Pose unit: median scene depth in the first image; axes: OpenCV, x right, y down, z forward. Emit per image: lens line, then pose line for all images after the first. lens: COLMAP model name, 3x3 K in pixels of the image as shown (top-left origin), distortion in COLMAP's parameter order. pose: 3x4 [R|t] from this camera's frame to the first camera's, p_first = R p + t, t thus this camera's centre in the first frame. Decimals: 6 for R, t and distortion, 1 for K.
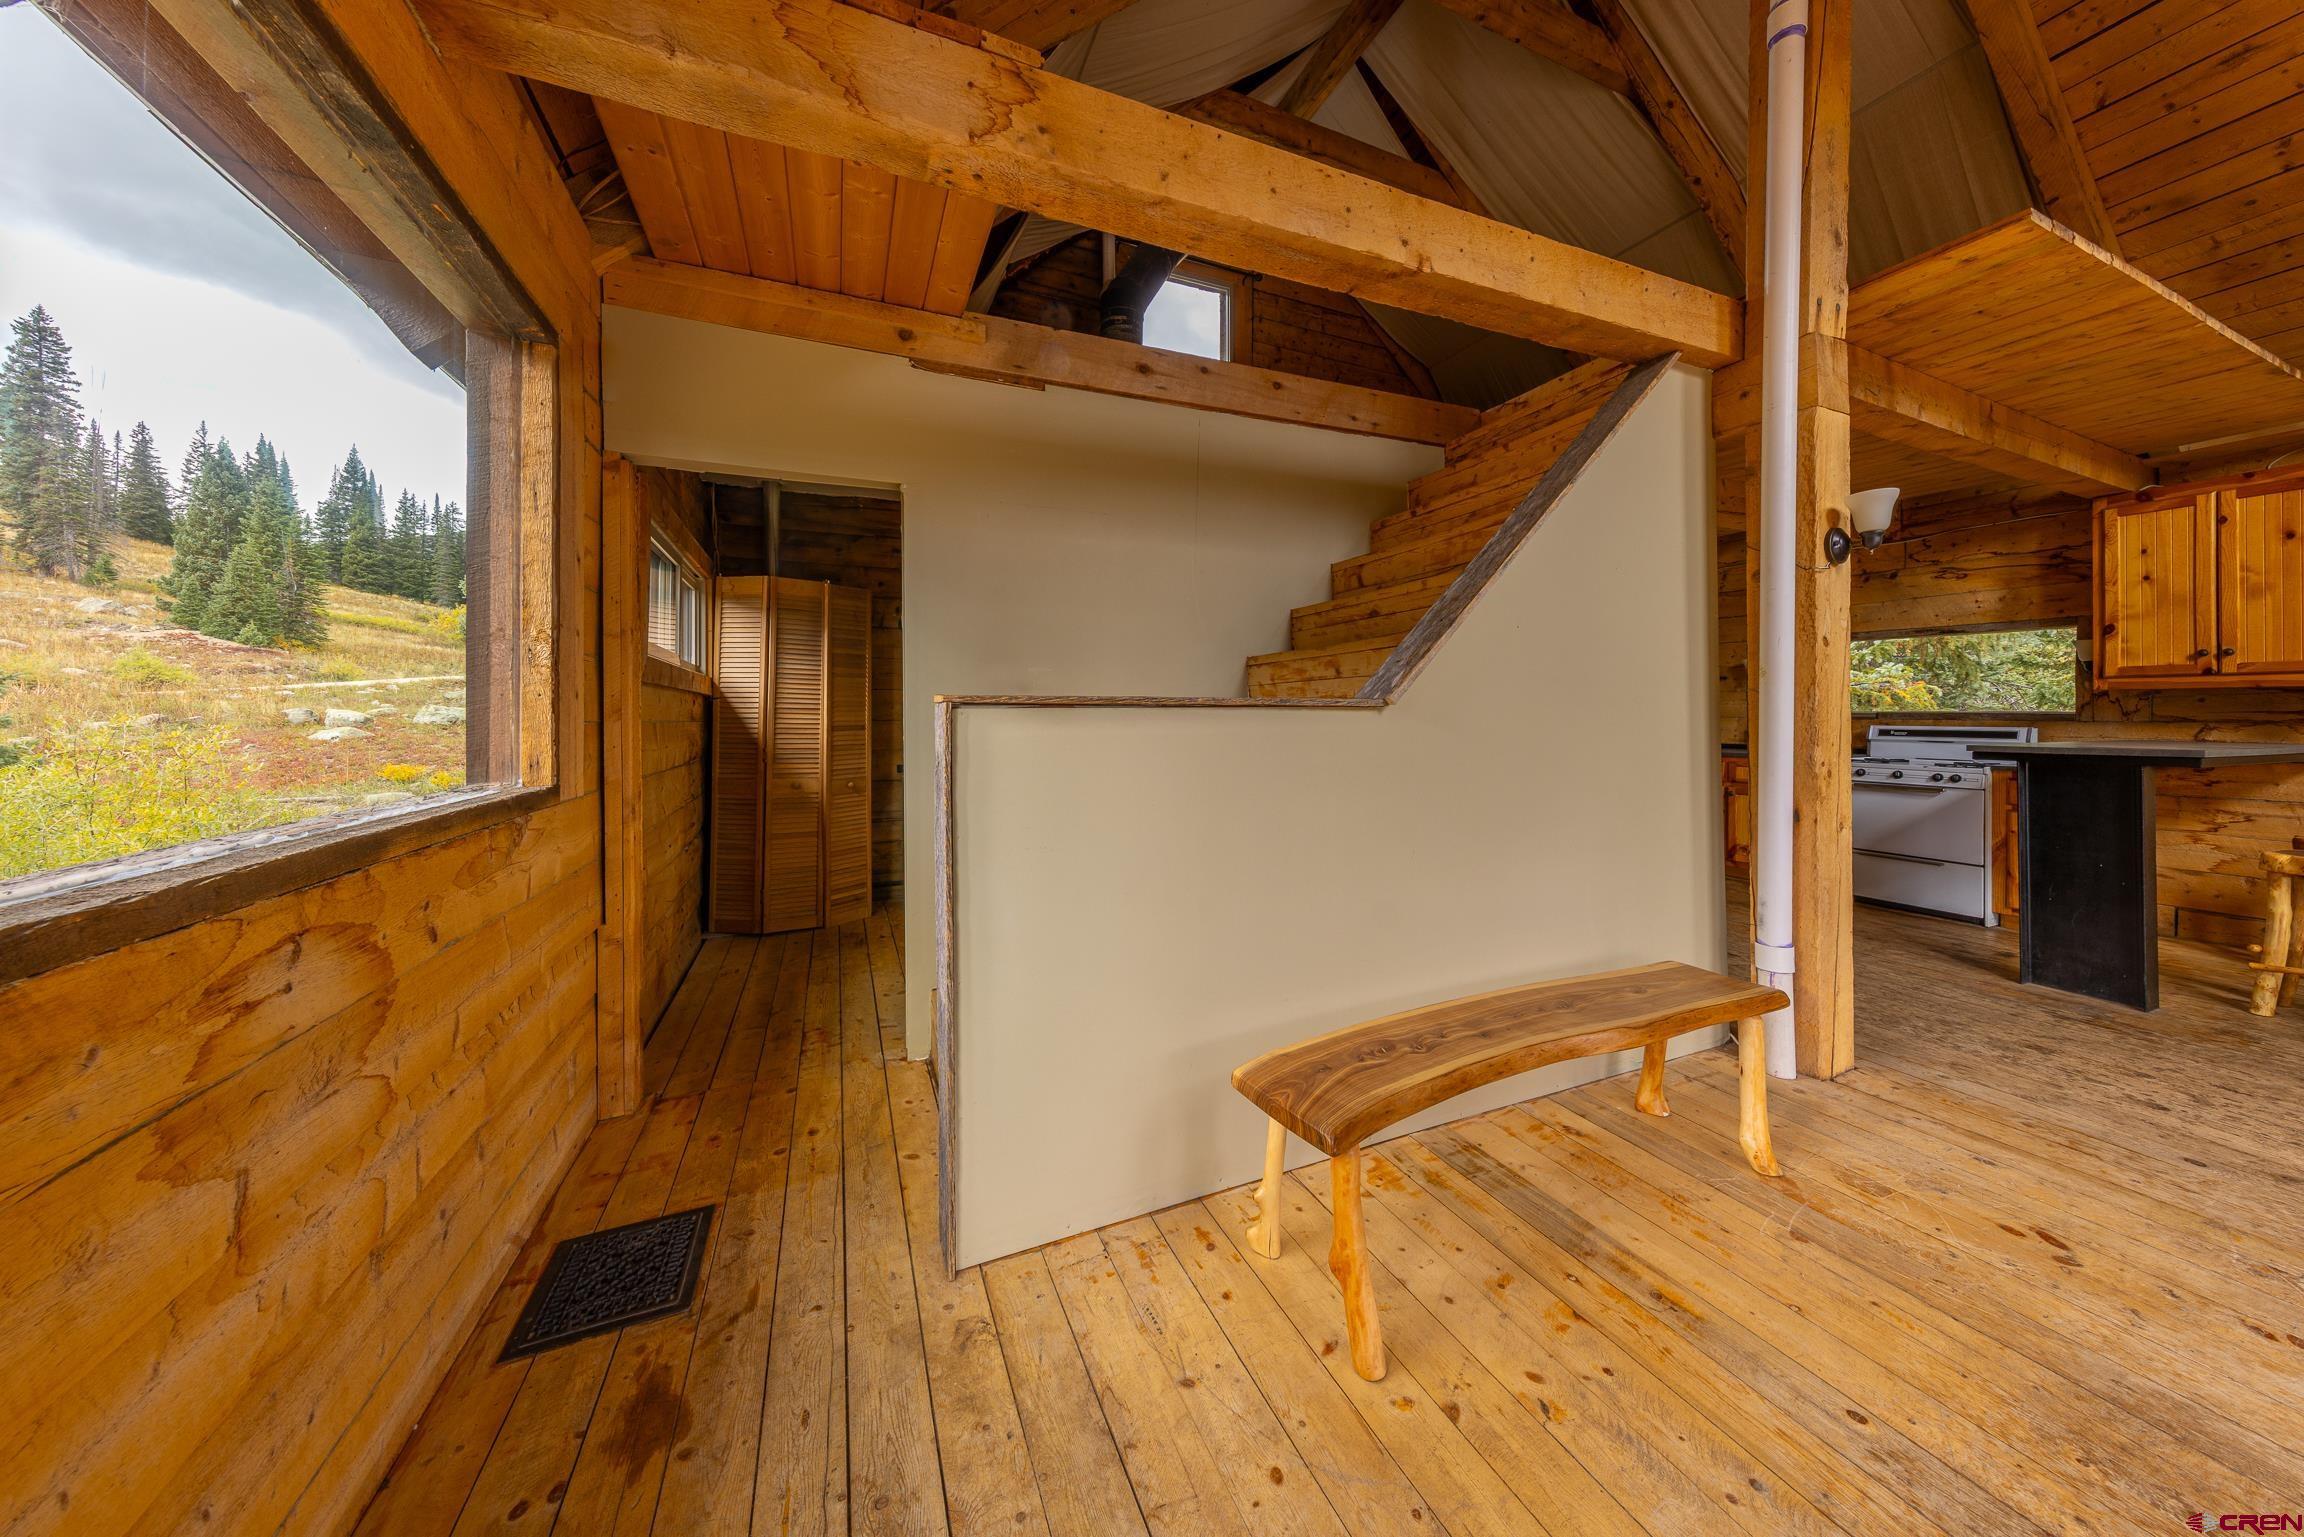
lens RADIAL K [[727.4, 0, 1157.5], [0, 727.4, 711.9], [0, 0, 1]] dist [0.008598, -0.001140]
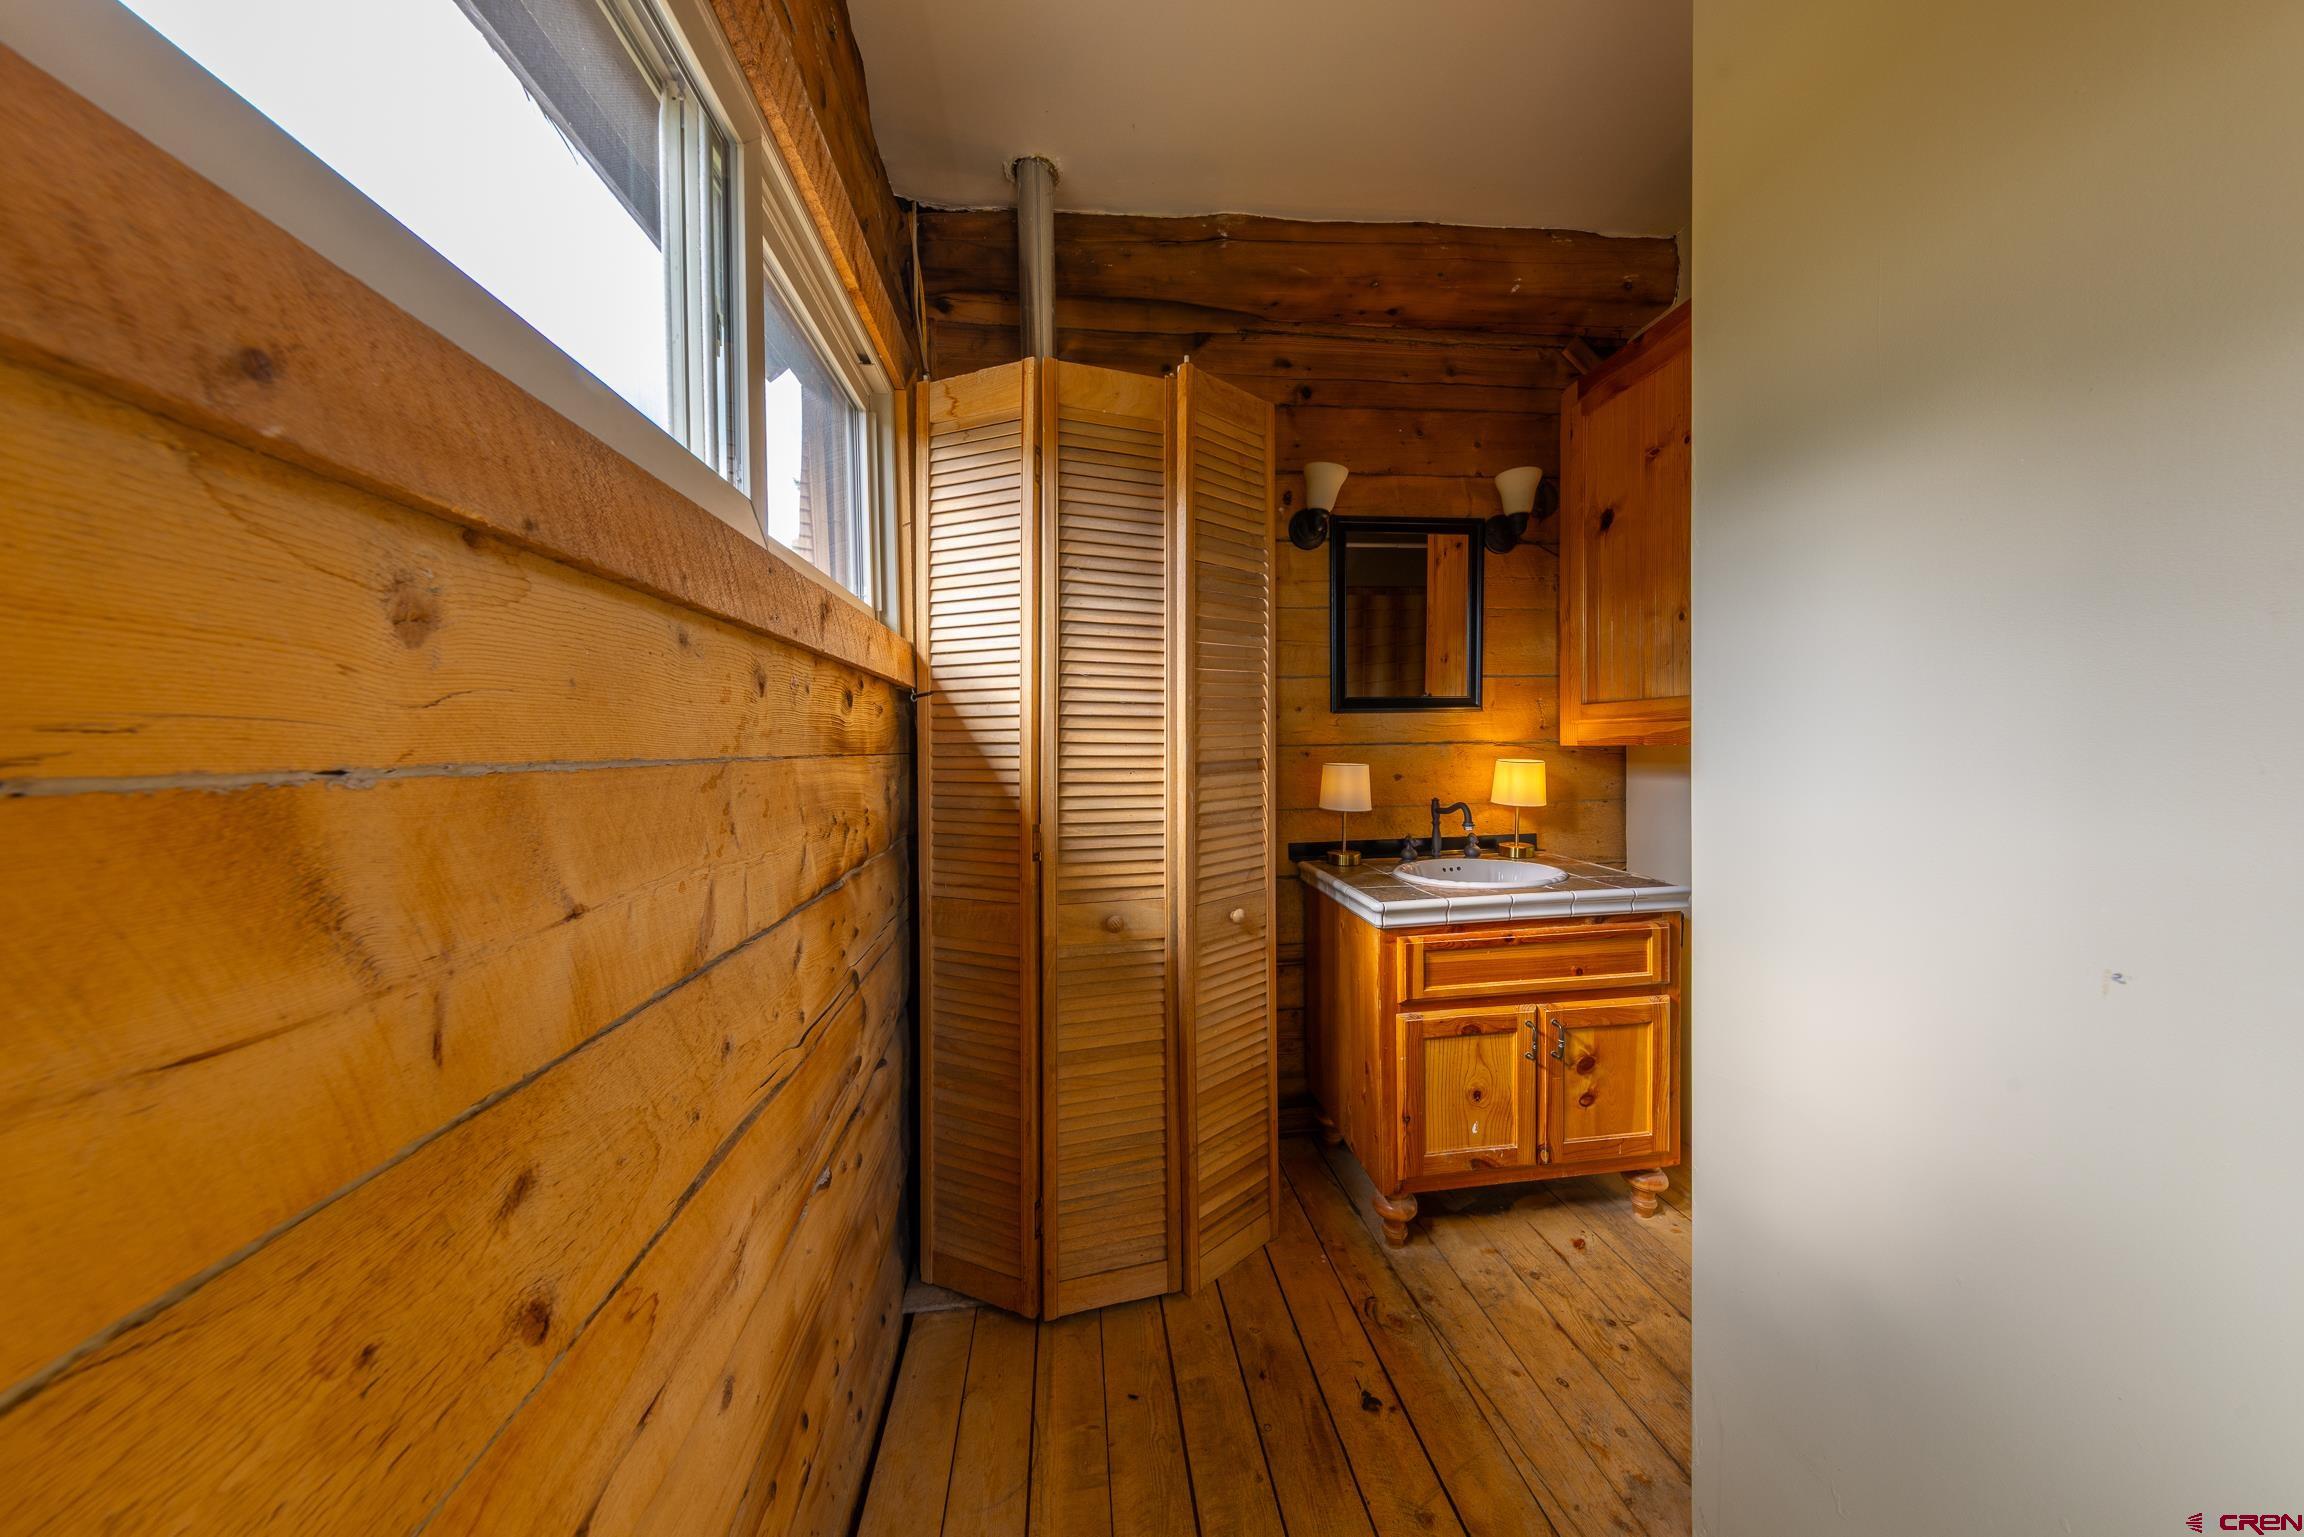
lens RADIAL K [[727.4, 0, 1137.4], [0, 727.4, 759.1], [0, 0, 1]] dist [0.008598, -0.001140]
pose [[0.947449, -0.005937, -0.319851, -0.469703], [0.016634, 0.999390, 0.030721, 0.007614], [0.319473, -0.034427, 0.946970, 0.842195]]
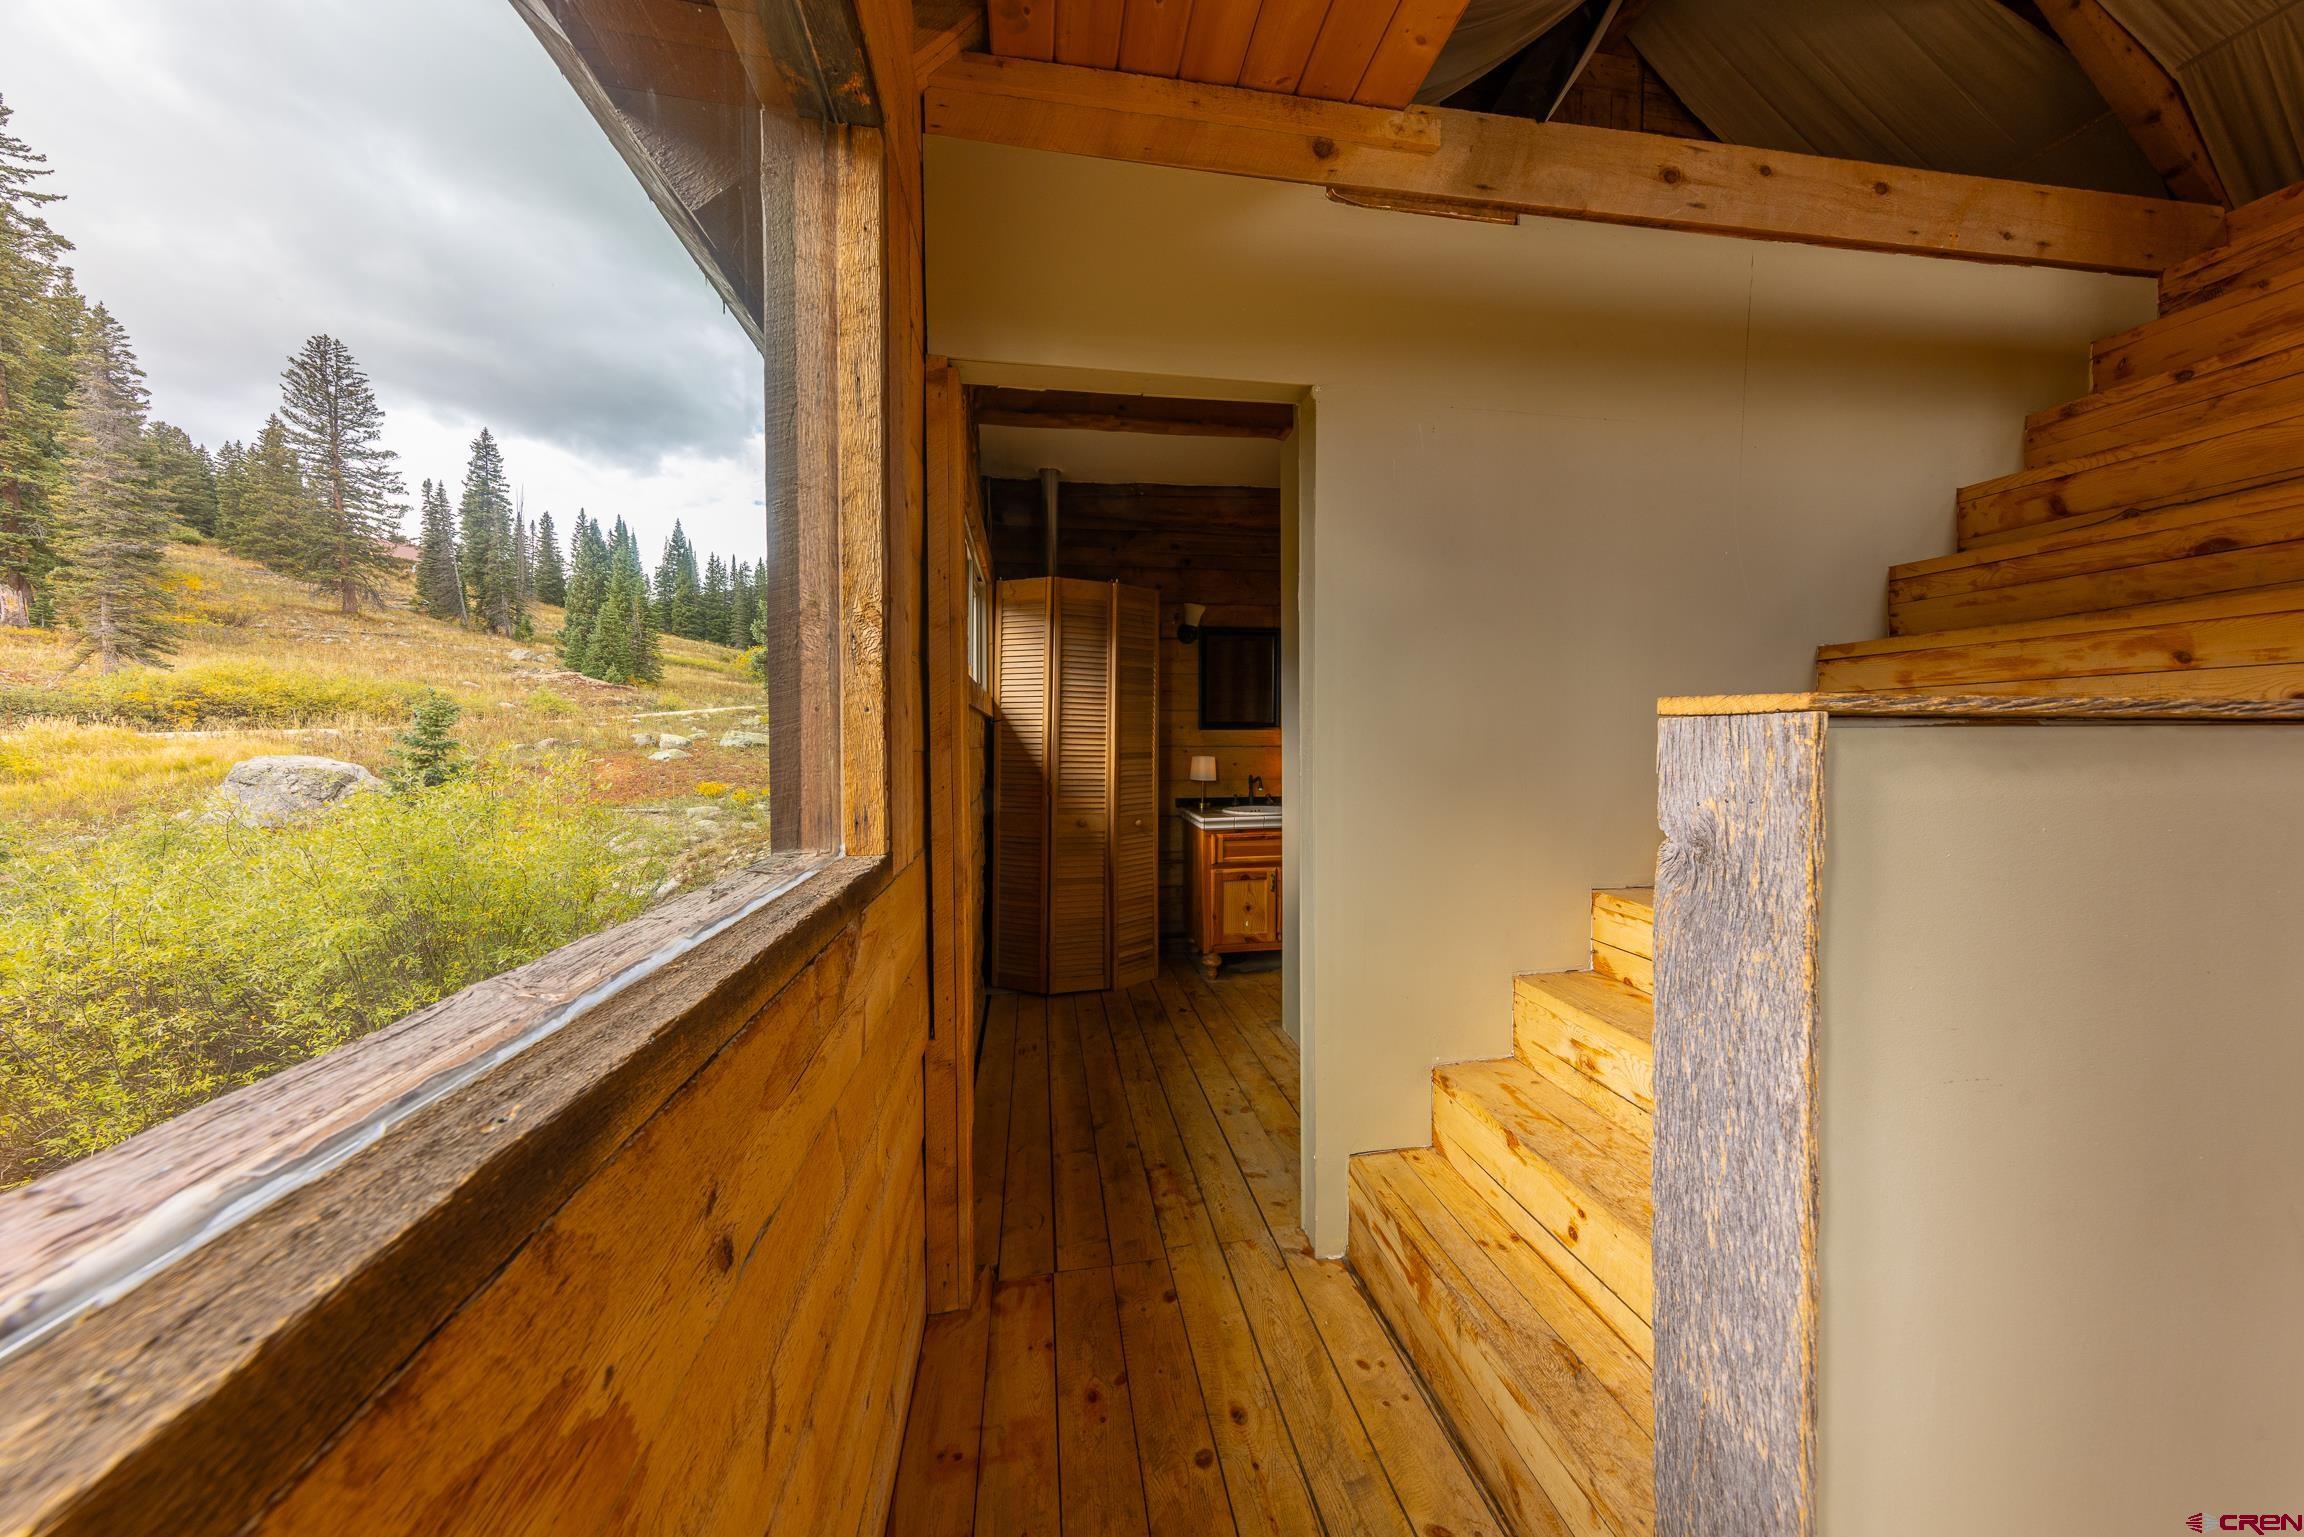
lens RADIAL K [[727.4, 0, 1161.7], [0, 727.4, 754.7], [0, 0, 1]] dist [0.008598, -0.001140]
pose [[0.969034, 0.006334, -0.246844, -0.253089], [-0.000095, 0.999680, 0.025280, -0.000241], [0.246926, -0.024474, 0.968725, 0.260259]]
